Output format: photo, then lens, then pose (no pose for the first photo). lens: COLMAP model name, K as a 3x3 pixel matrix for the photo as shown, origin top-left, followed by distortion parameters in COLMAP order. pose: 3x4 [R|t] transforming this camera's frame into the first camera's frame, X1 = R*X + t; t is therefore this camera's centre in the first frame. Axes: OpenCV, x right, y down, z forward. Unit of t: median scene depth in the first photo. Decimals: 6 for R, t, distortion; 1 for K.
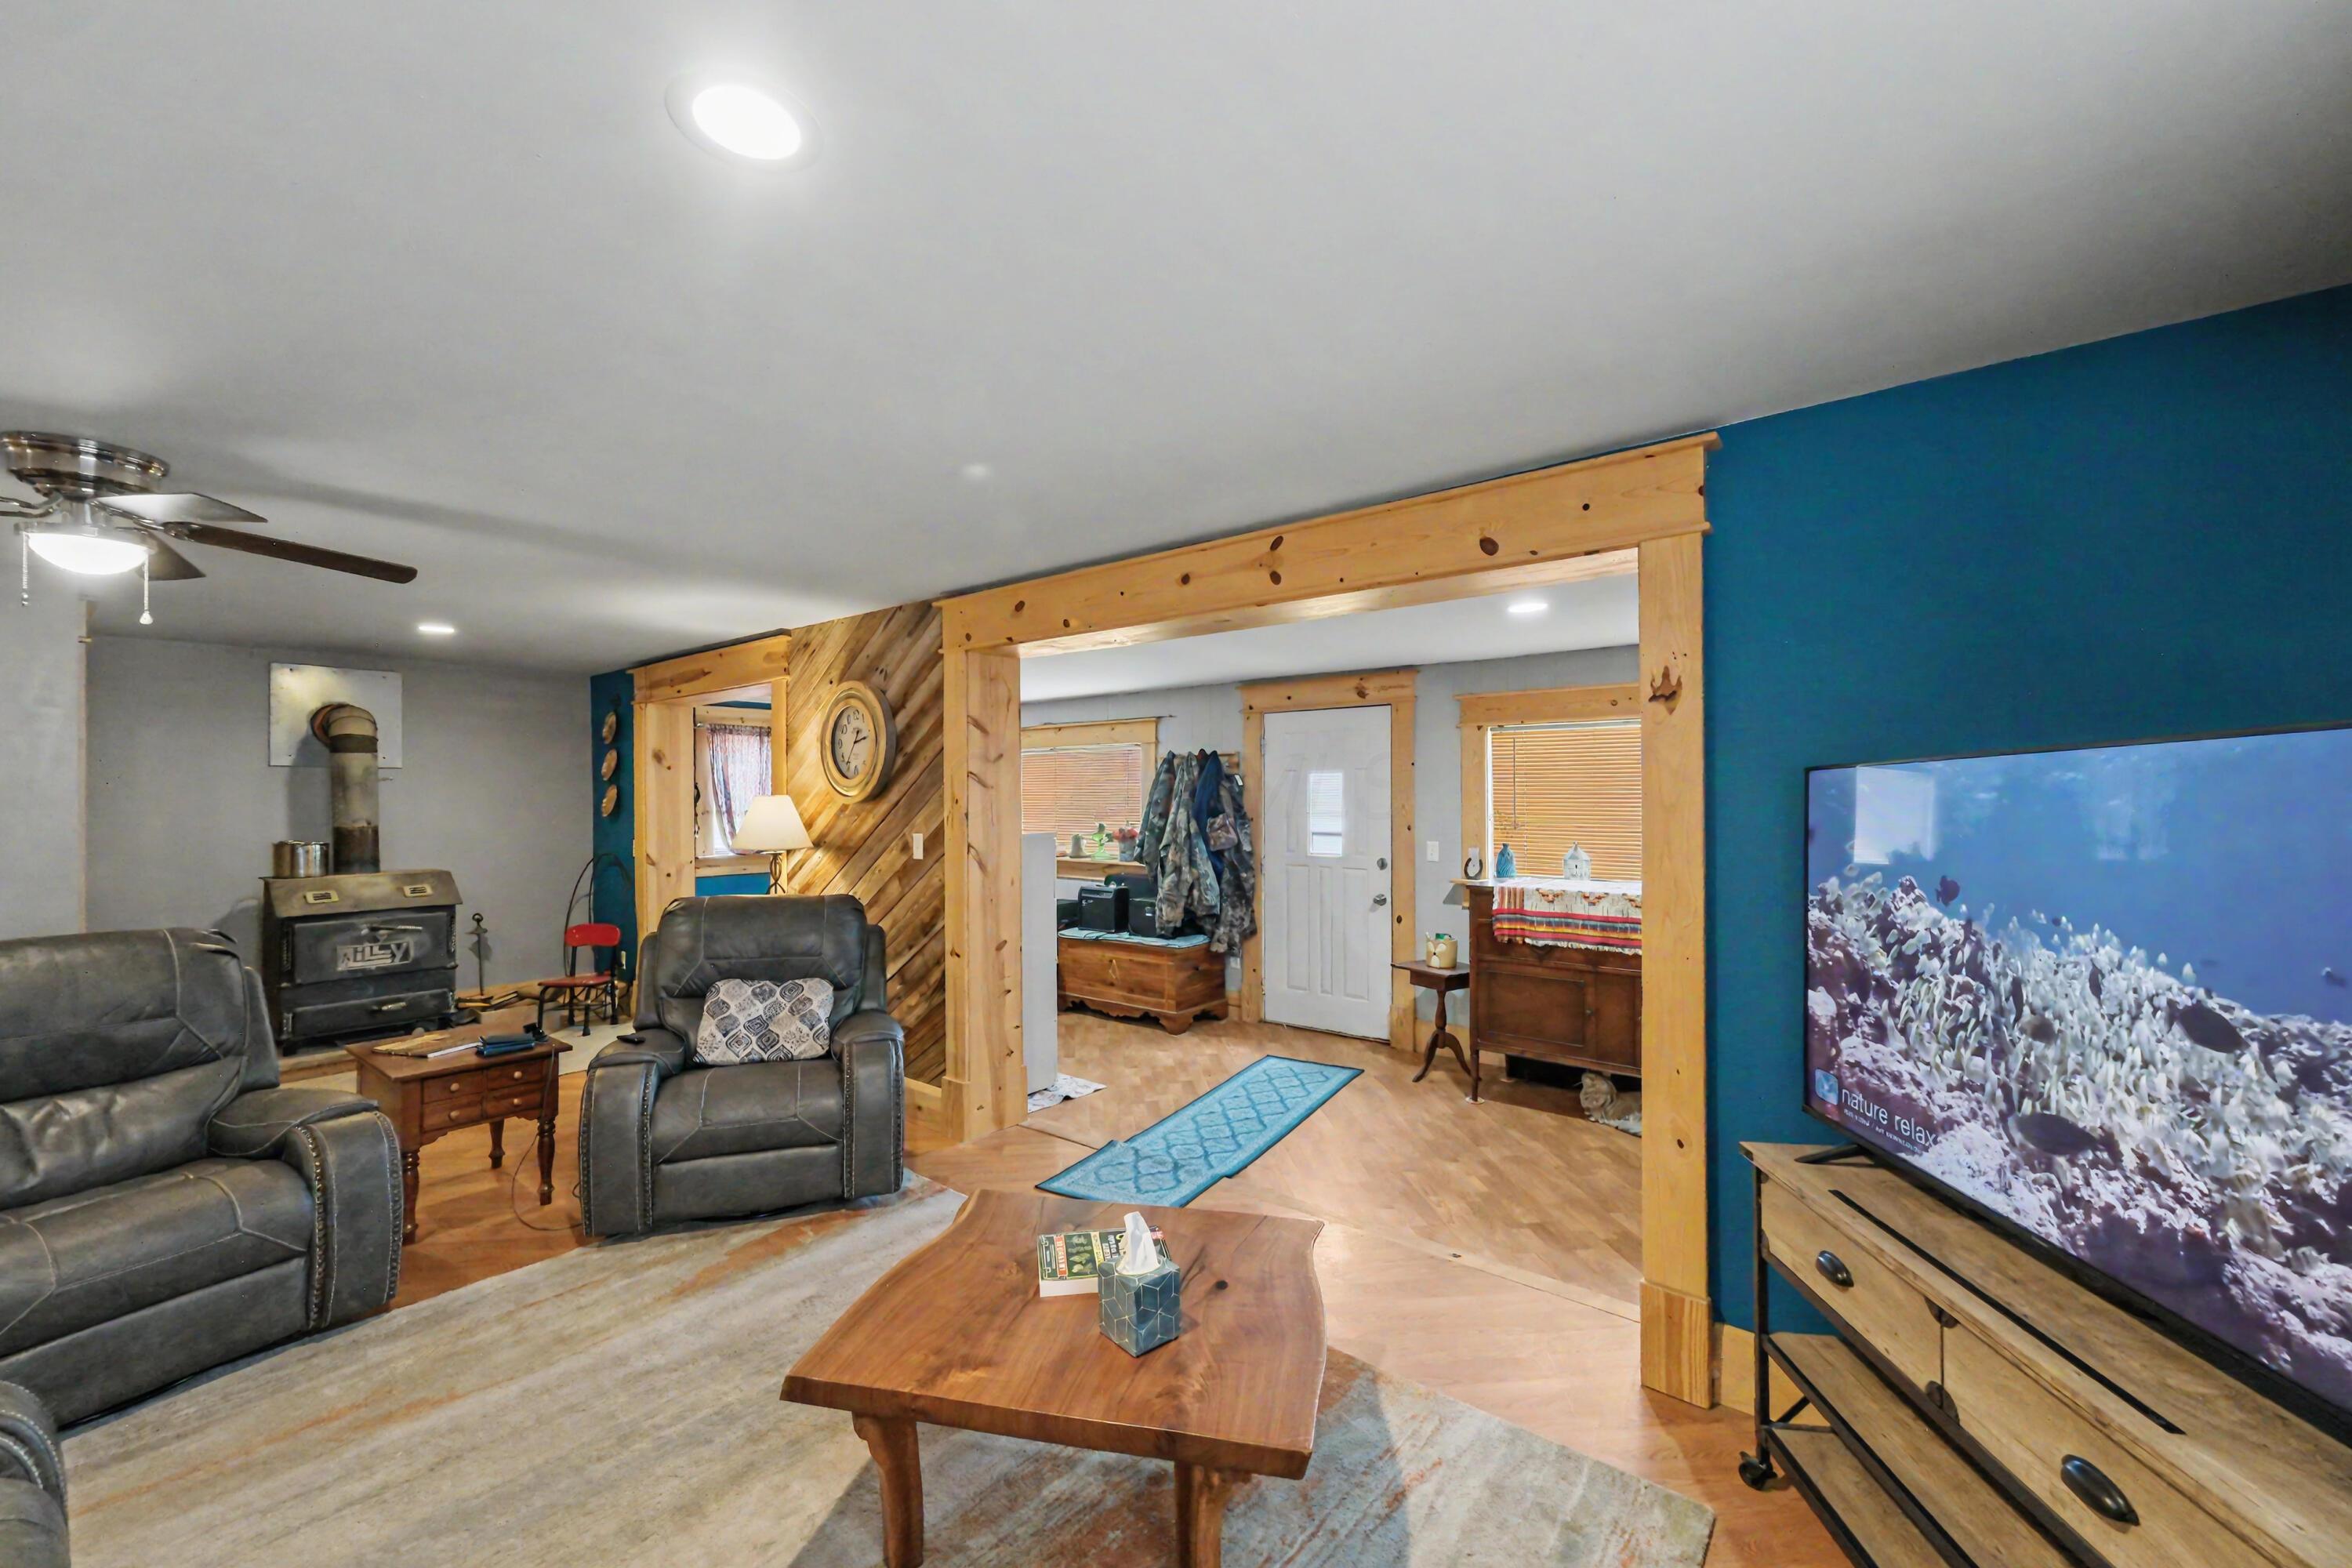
lens RADIAL K [[935.6, 0, 1171.6], [0, 935.6, 791.2], [0, 0, 1]] dist [0.000562, 0.000640]
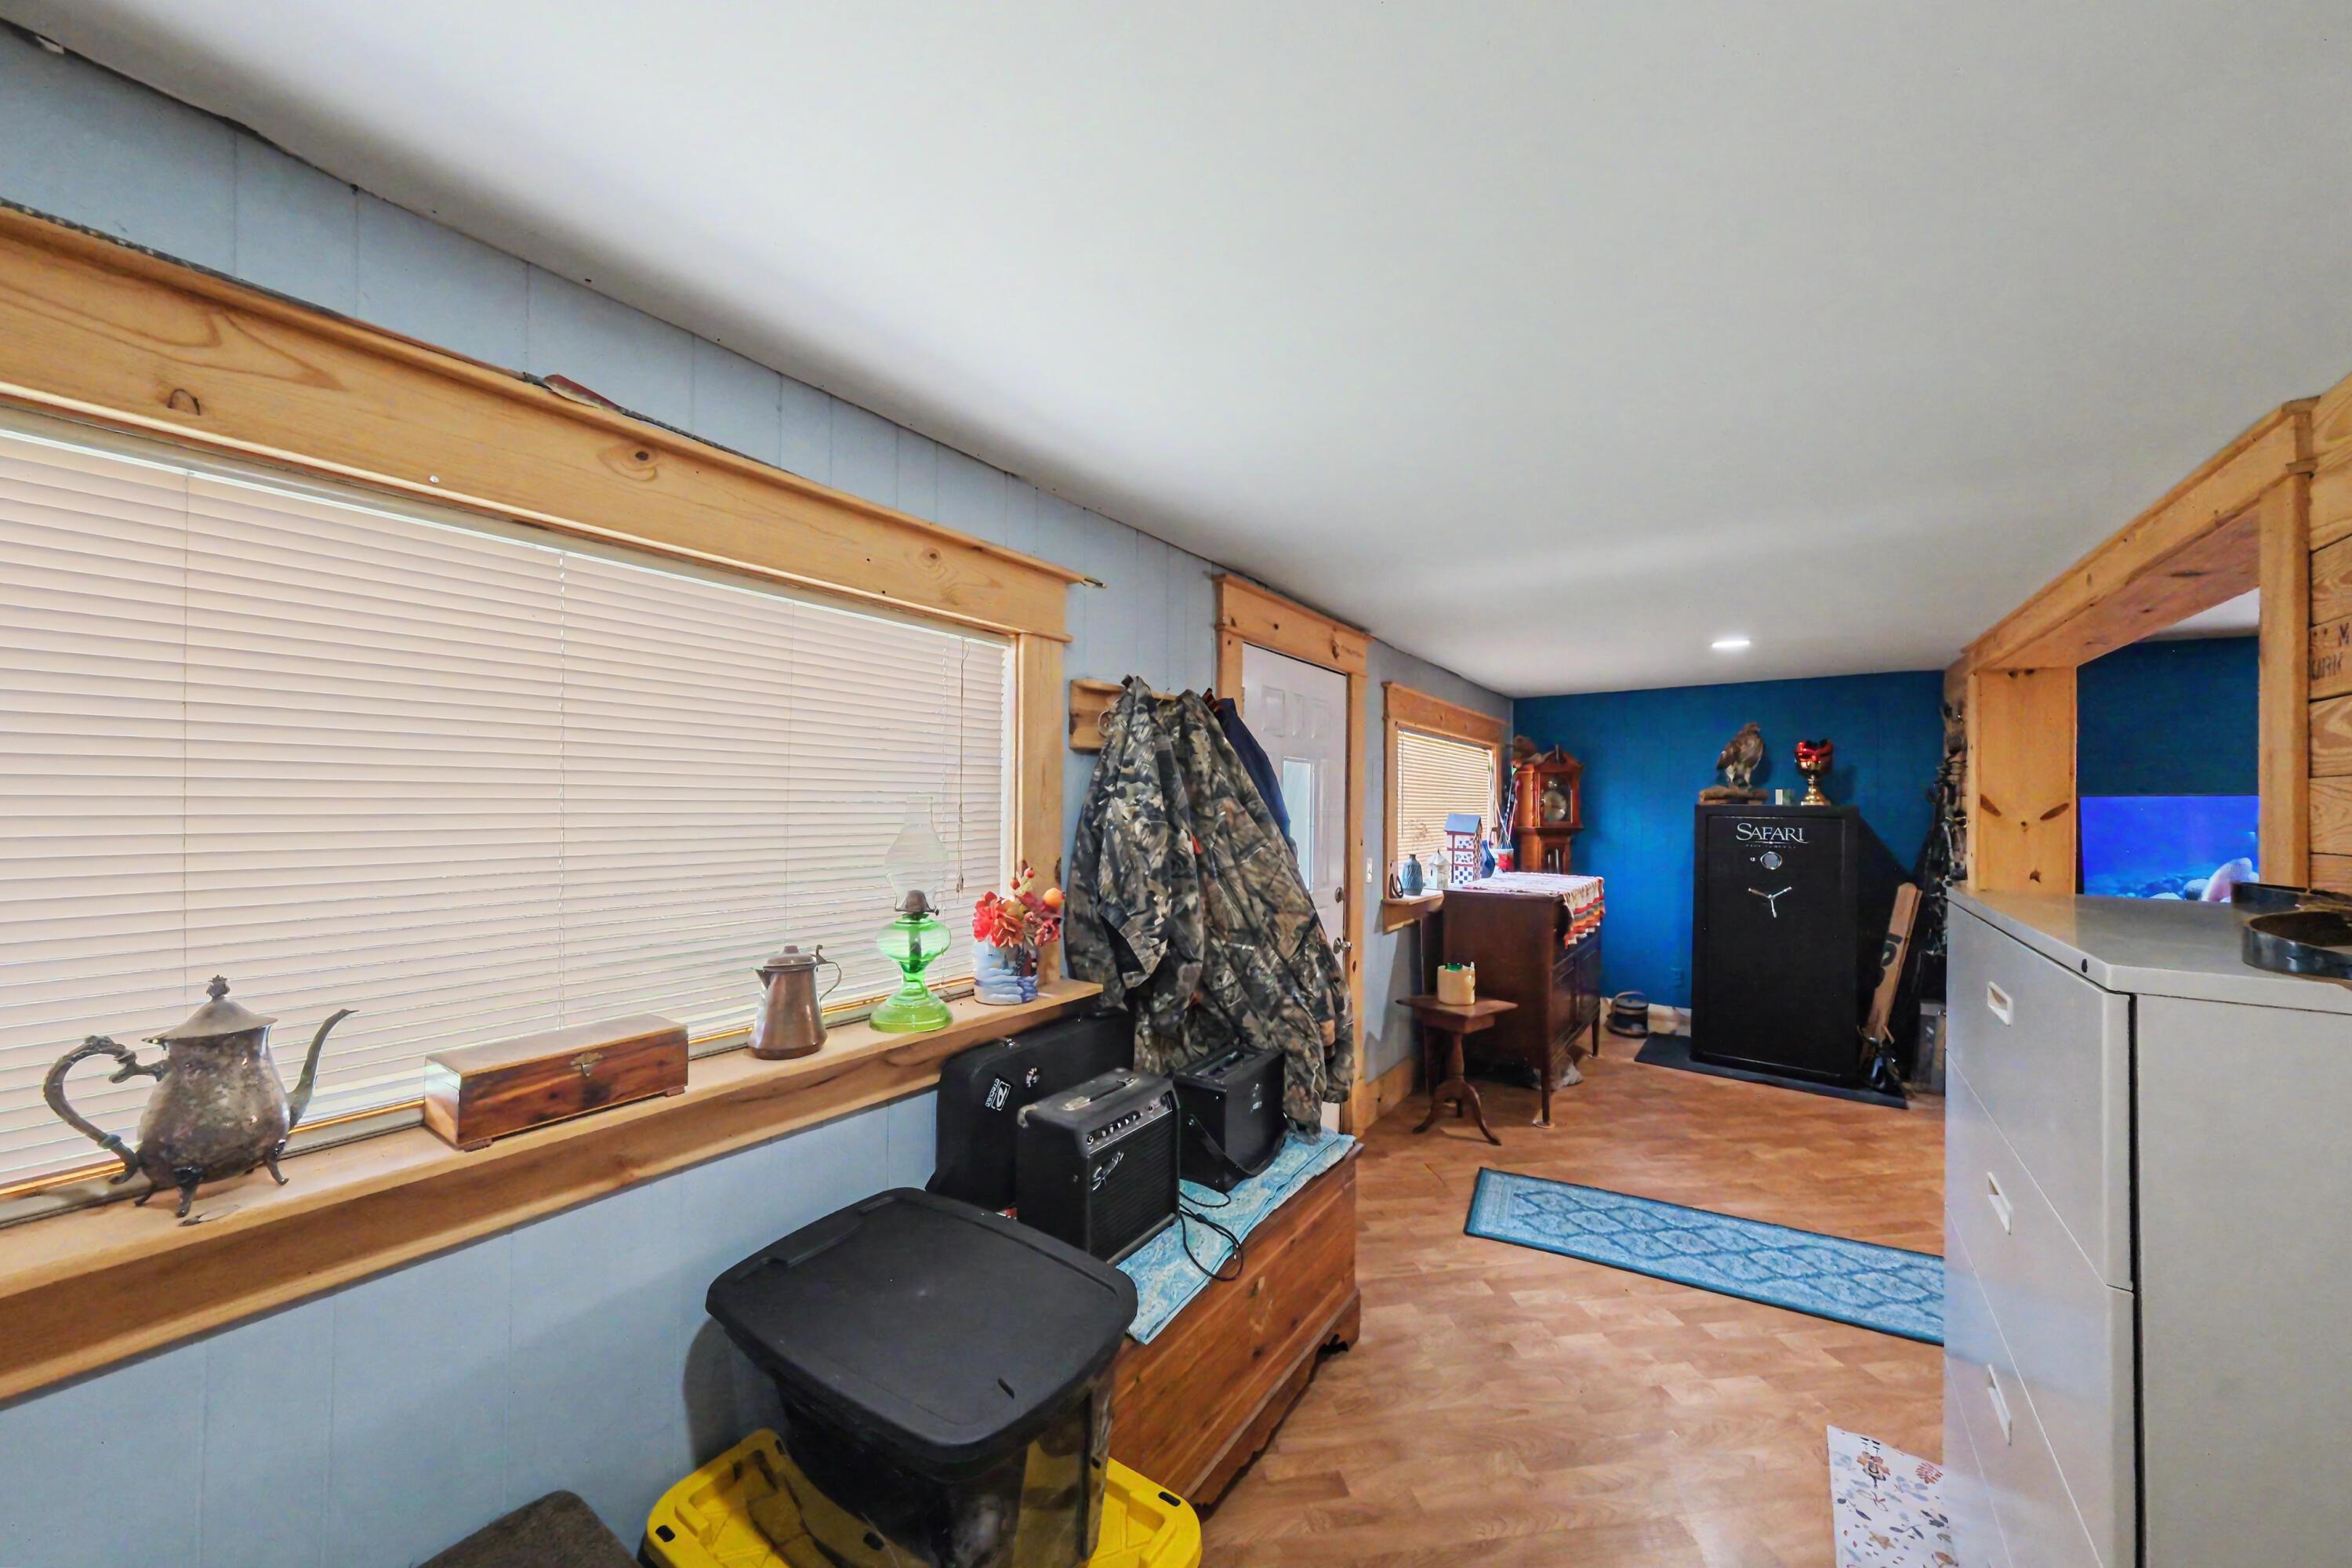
lens RADIAL K [[810.9, 0, 1195.5], [0, 810.9, 791.9], [0, 0, 1]] dist [0.001427, 0.000990]
pose [[-0.063469, 0.016371, 0.997850, -0.384679], [-0.016196, 0.999717, -0.017432, 0.011580], [-0.997852, -0.017268, -0.063186, 1.132668]]
